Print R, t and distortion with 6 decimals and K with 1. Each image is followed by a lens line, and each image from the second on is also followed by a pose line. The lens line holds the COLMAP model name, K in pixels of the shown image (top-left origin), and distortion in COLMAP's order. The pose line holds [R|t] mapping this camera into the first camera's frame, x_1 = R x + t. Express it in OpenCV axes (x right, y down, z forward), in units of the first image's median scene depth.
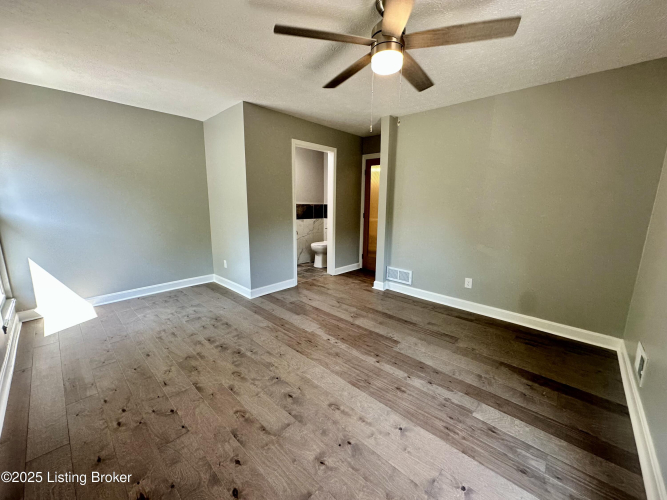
lens RADIAL K [[265.5, 0, 332.0], [0, 265.5, 249.0], [0, 0, 1]] dist [-0.001780, 0.000592]
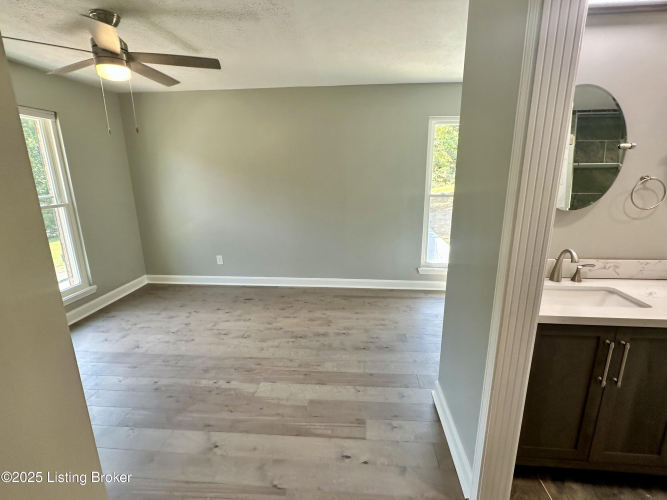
lens RADIAL K [[323.9, 0, 331.7], [0, 323.9, 249.8], [0, 0, 1]] dist [-0.003786, -0.000385]
pose [[-0.788447, 0.142755, -0.598308, 0.231300], [-0.105317, 0.927001, 0.359967, -0.343962], [0.606019, 0.346827, -0.715857, 1.564395]]
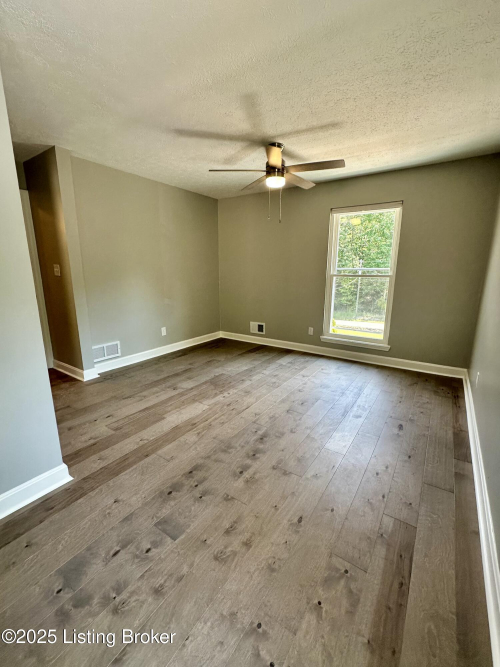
lens RADIAL K [[288.8, 0, 251.0], [0, 288.8, 332.2], [0, 0, 1]] dist [-0.001233, -0.000061]
pose [[-0.160860, -0.227010, 0.960516, -0.989466], [0.168530, 0.952579, 0.253358, -0.164806], [-0.972482, 0.202631, -0.114974, 0.891143]]
